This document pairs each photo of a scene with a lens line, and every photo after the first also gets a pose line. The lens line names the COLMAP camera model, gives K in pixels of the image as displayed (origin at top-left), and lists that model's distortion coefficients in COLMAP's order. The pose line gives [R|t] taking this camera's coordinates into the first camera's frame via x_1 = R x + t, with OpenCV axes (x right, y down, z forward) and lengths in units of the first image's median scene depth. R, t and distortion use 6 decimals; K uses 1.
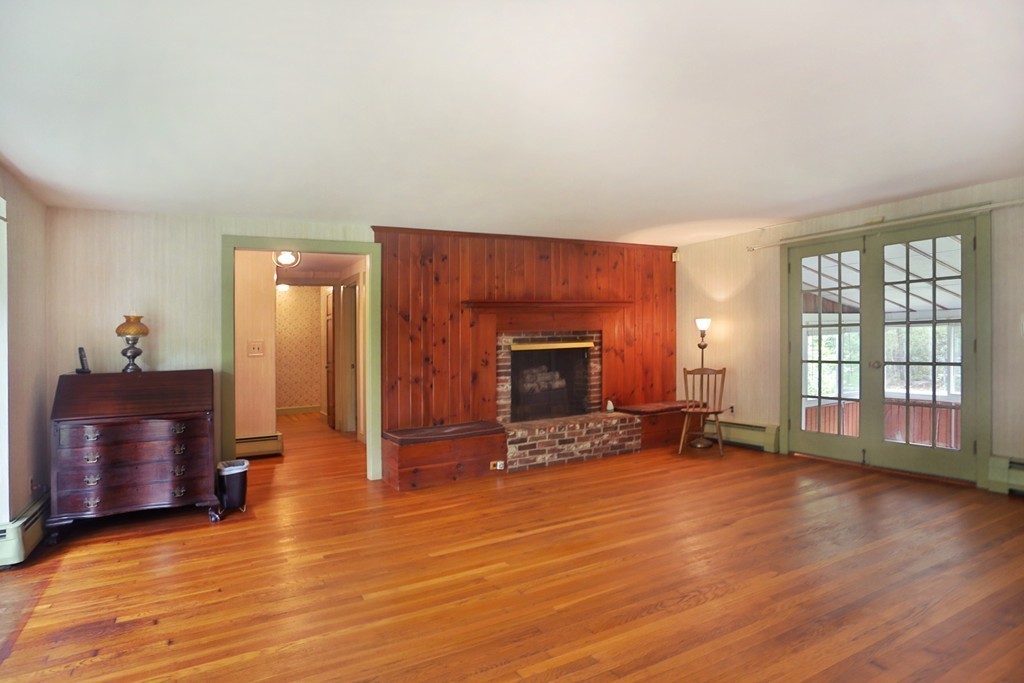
lens RADIAL K [[577.1, 0, 512.0], [0, 577.1, 341.5], [0, 0, 1]] dist [-0.067293, 0.000246]
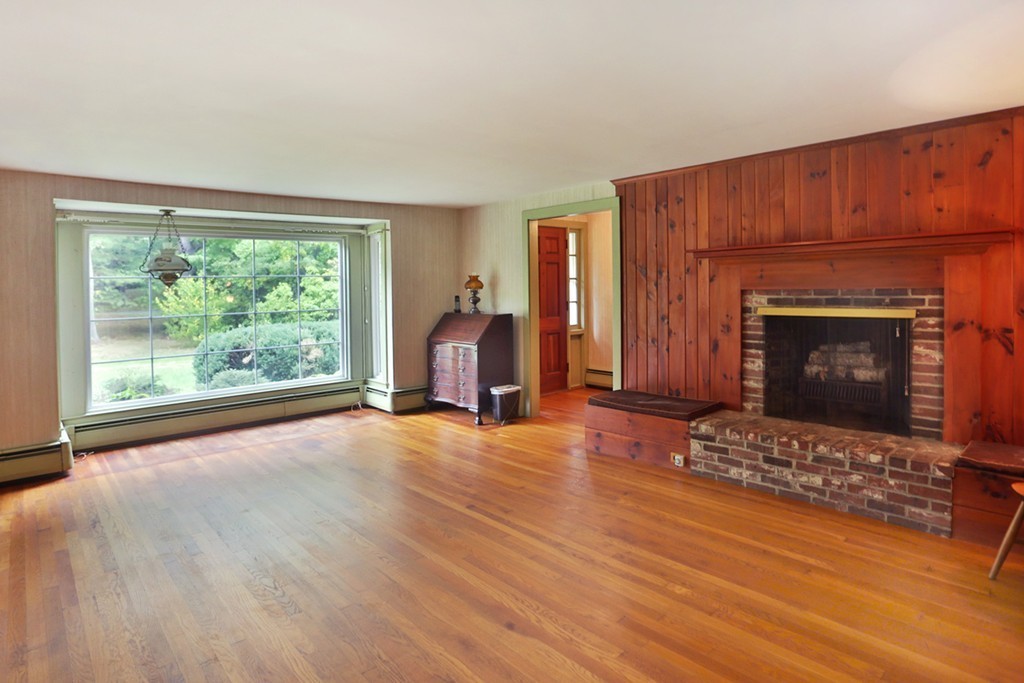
lens RADIAL K [[585.7, 0, 511.3], [0, 585.7, 270.6], [0, 0, 1]] dist [-0.004771, 0.000290]
pose [[0.245689, 0.001062, -0.969348, 0.640454], [0.013723, 0.999895, 0.004574, -0.048228], [0.969251, -0.014426, 0.245649, 0.530462]]
